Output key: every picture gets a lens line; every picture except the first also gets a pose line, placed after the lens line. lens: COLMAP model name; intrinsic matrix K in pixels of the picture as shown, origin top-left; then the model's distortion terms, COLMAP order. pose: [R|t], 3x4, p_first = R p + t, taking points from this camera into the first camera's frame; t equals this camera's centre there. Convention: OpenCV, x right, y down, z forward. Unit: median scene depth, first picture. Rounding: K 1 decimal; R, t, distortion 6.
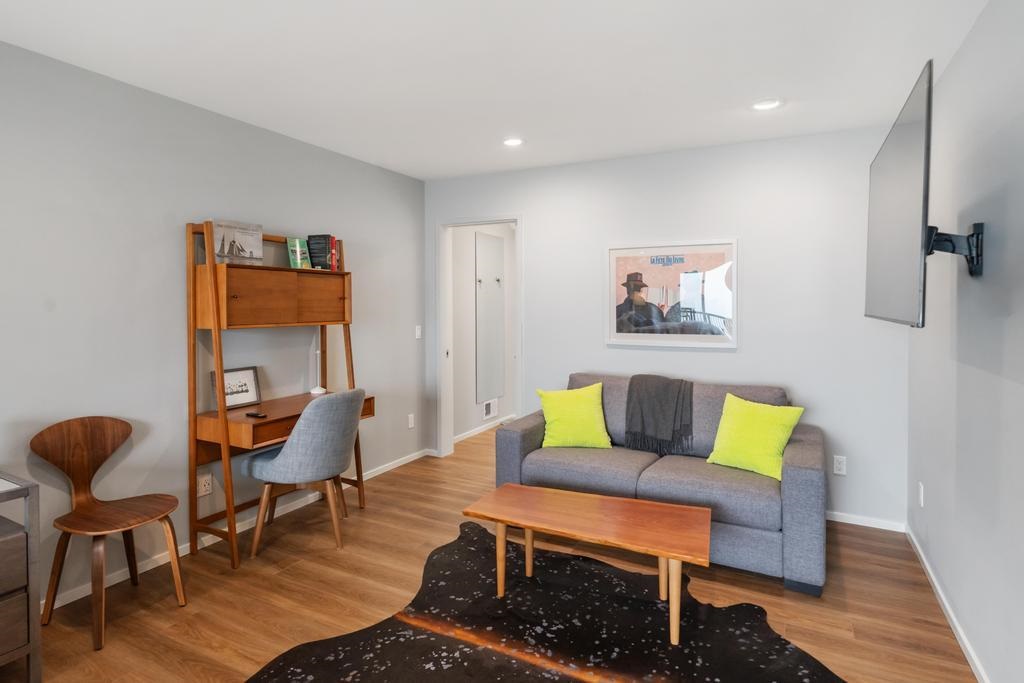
lens RADIAL K [[549.0, 0, 512.0], [0, 549.0, 324.1], [0, 0, 1]] dist [0.020434, 0.000313]
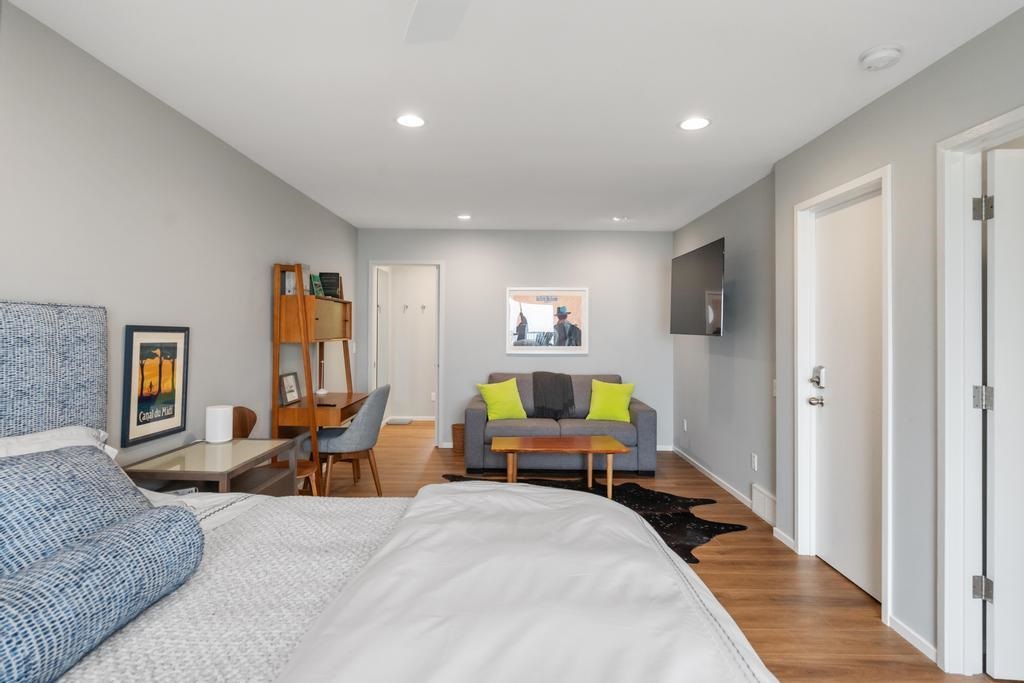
lens RADIAL K [[549.0, 0, 512.0], [0, 549.0, 324.1], [0, 0, 1]] dist [0.020434, 0.000313]
pose [[0.889619, 0.009735, 0.456599, -0.573775], [0.006540, 0.999399, -0.034052, 0.009711], [-0.456656, 0.033279, 0.889020, -0.380593]]
